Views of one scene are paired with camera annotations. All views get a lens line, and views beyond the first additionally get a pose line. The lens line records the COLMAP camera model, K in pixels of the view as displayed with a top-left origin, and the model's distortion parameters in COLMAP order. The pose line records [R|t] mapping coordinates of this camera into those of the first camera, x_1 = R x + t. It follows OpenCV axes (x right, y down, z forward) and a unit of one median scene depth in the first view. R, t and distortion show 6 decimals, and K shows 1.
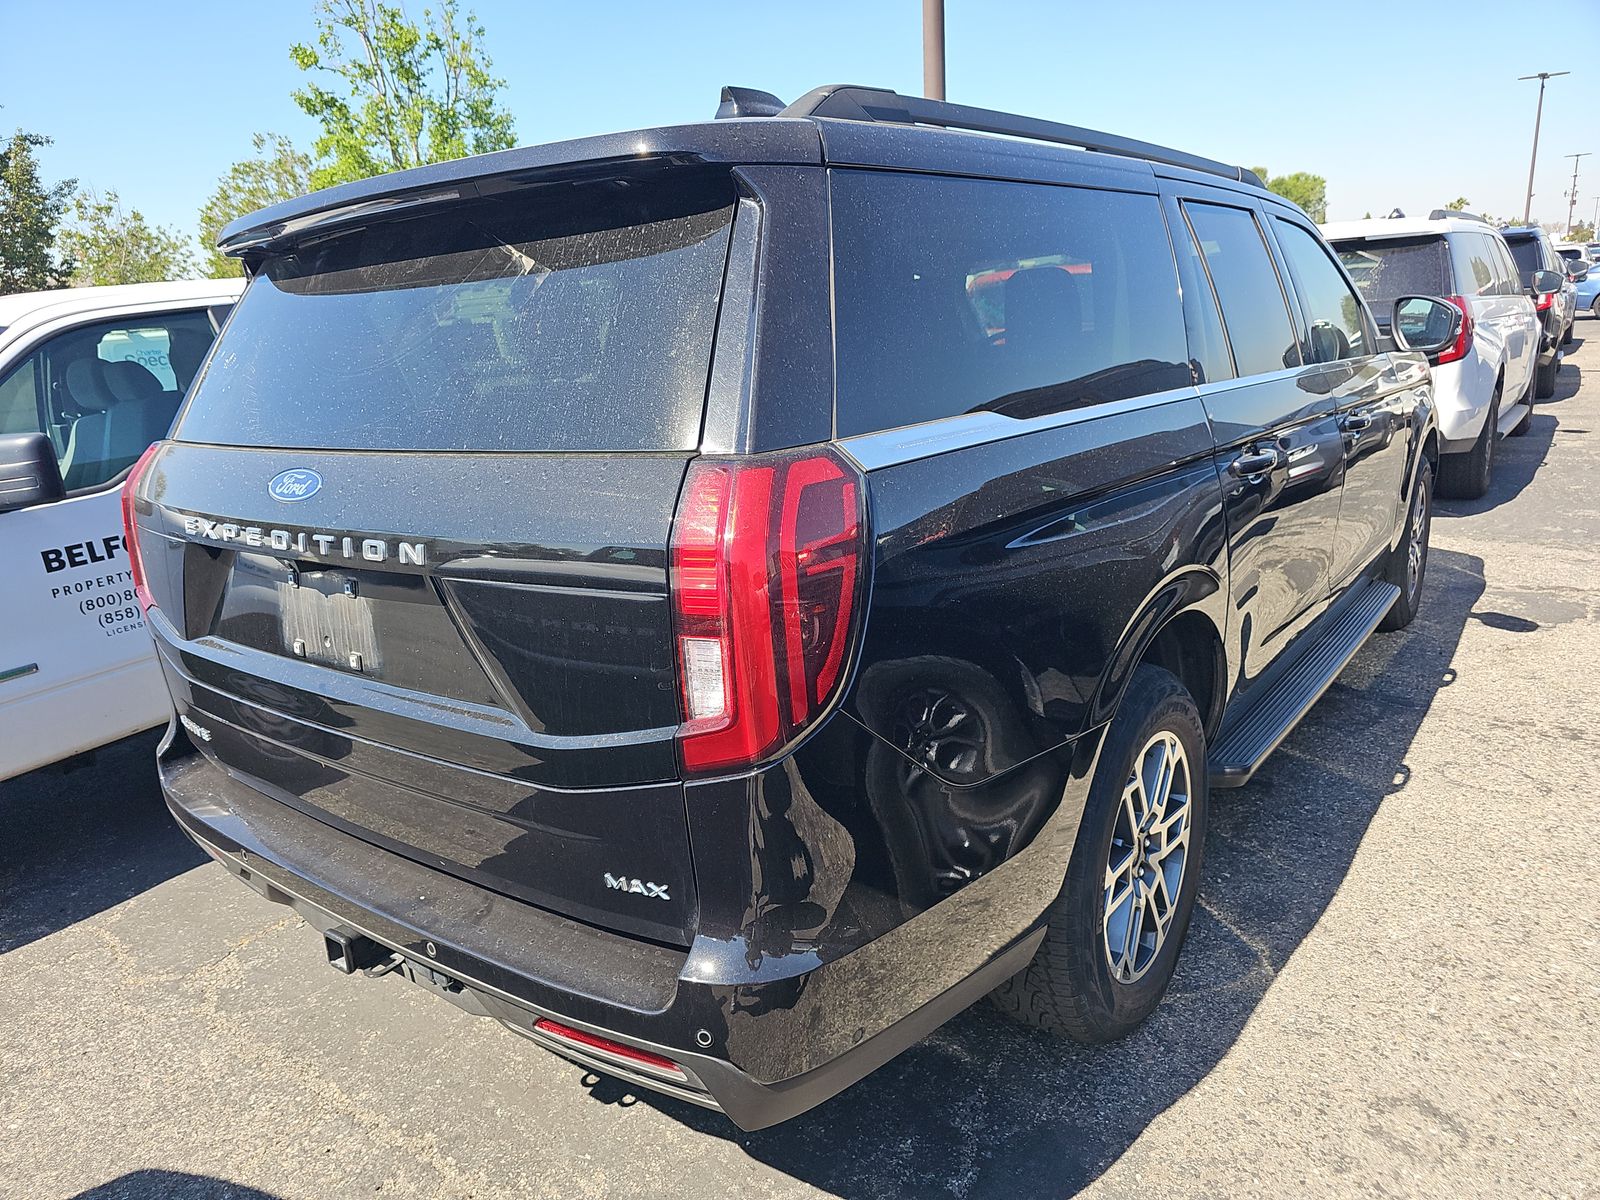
lens RADIAL K [[1072.1, 0, 814.8], [0, 1072.1, 603.2], [0, 0, 1]] dist [0.040333, -0.004483]
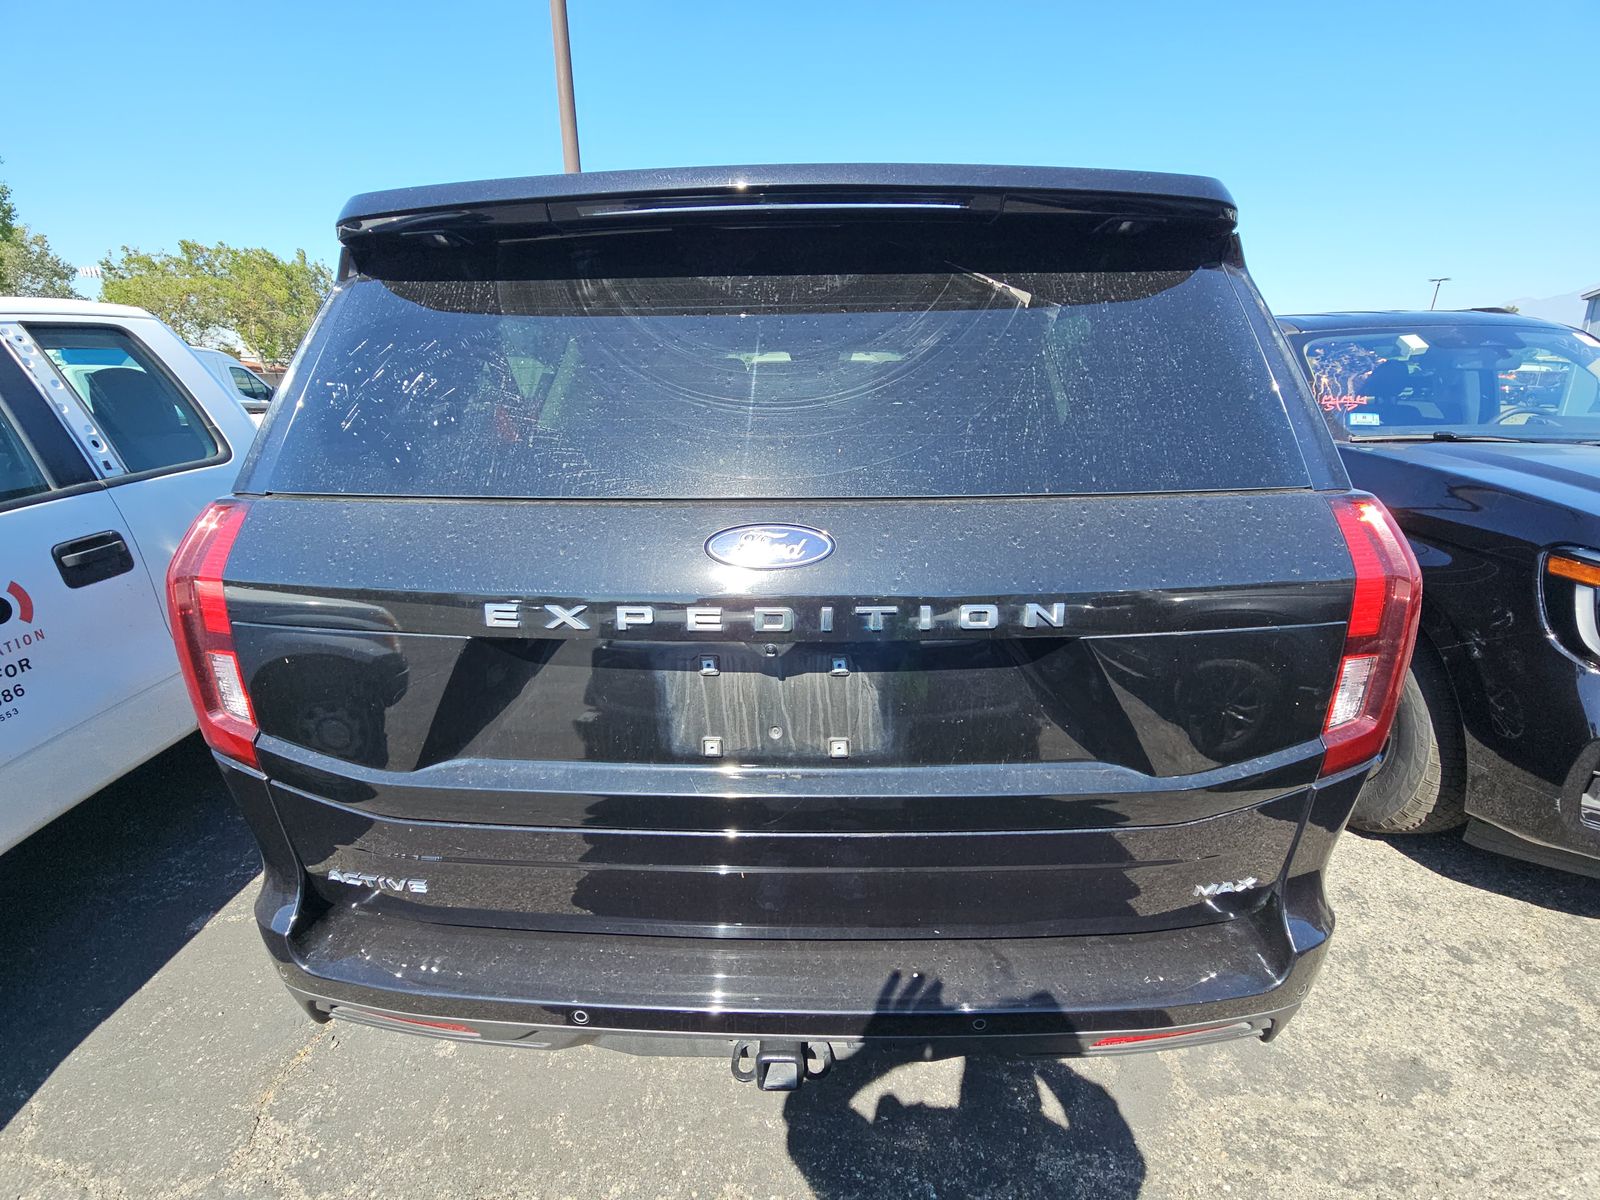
lens RADIAL K [[664.6, 0, 810.7], [0, 664.6, 603.3], [0, 0, 1]] dist [-0.003482, -0.002620]
pose [[0.807433, -0.126171, 0.576310, -0.751978], [0.103930, 0.992006, 0.071569, -0.101907], [-0.580733, 0.002109, 0.814091, 0.603623]]
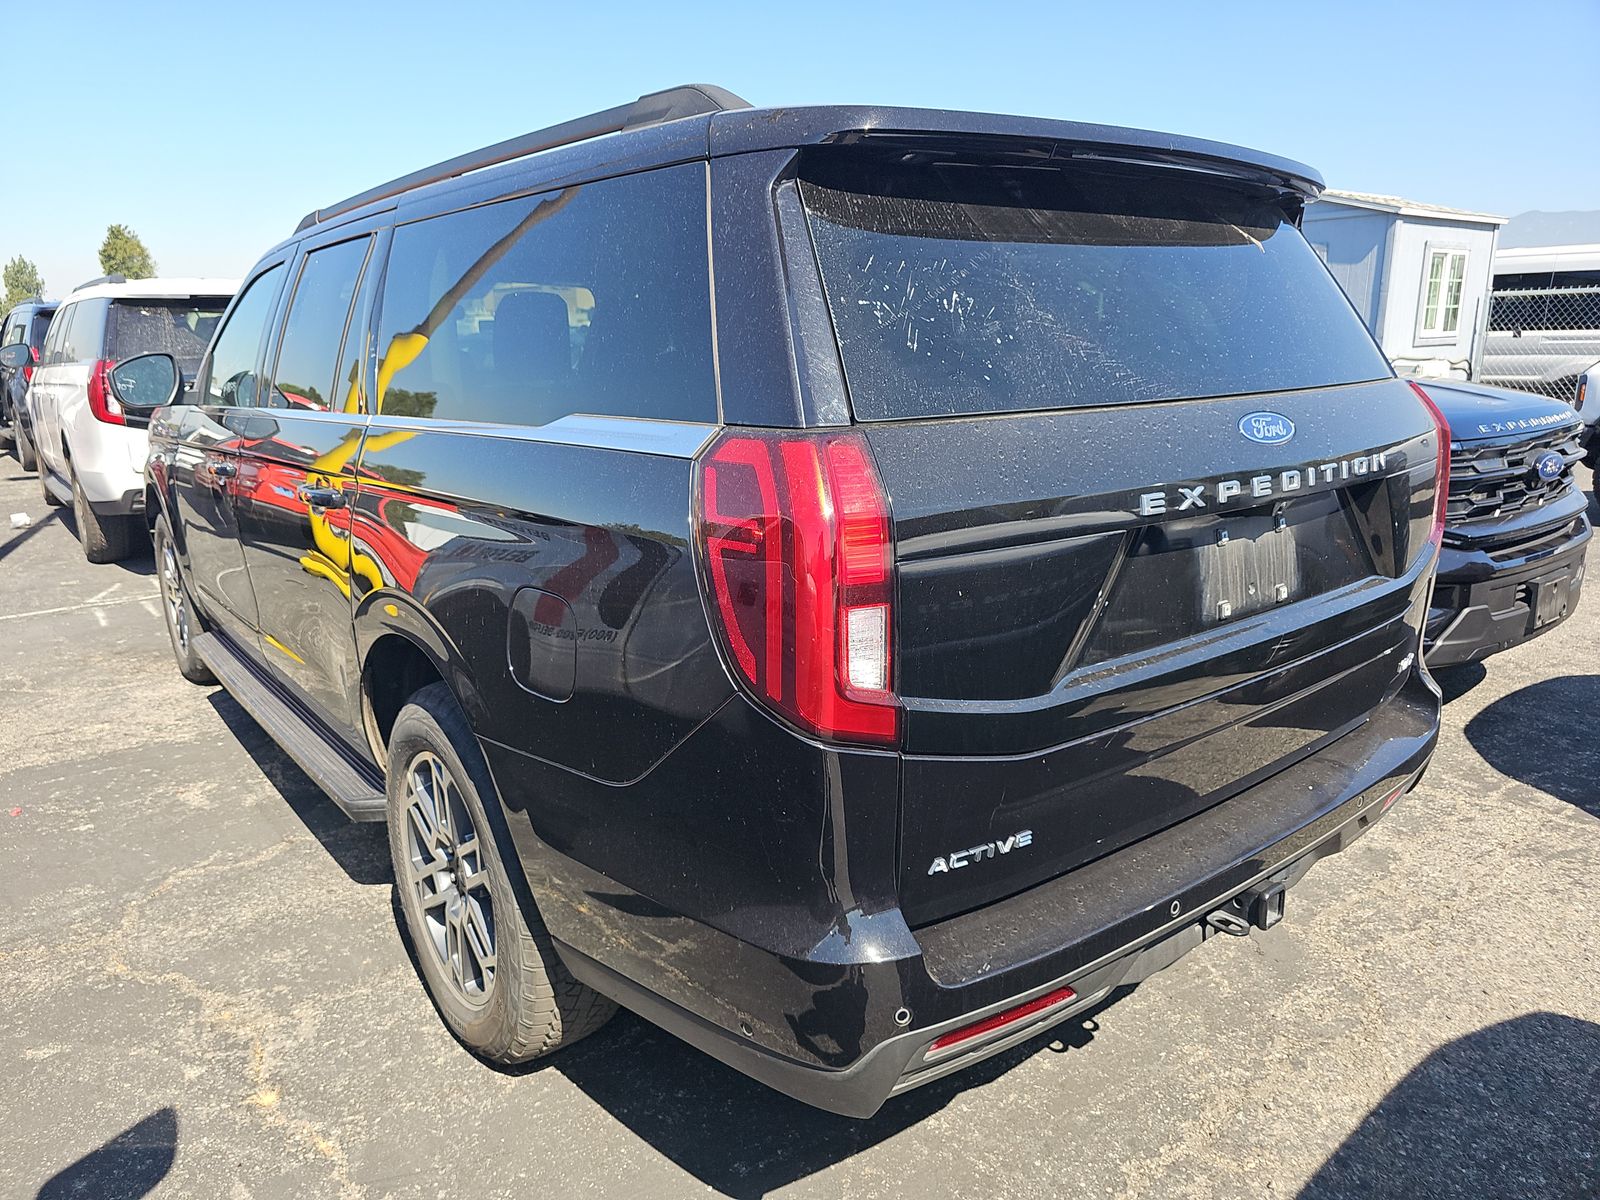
lens RADIAL K [[1072.1, 0, 829.7], [0, 1072.1, 569.4], [0, 0, 1]] dist [0.040333, -0.004483]
pose [[0.228895, -0.149435, 0.961913, -1.580251], [0.239875, 0.966335, 0.093042, -0.176238], [-0.943434, 0.209442, 0.257035, 1.173635]]
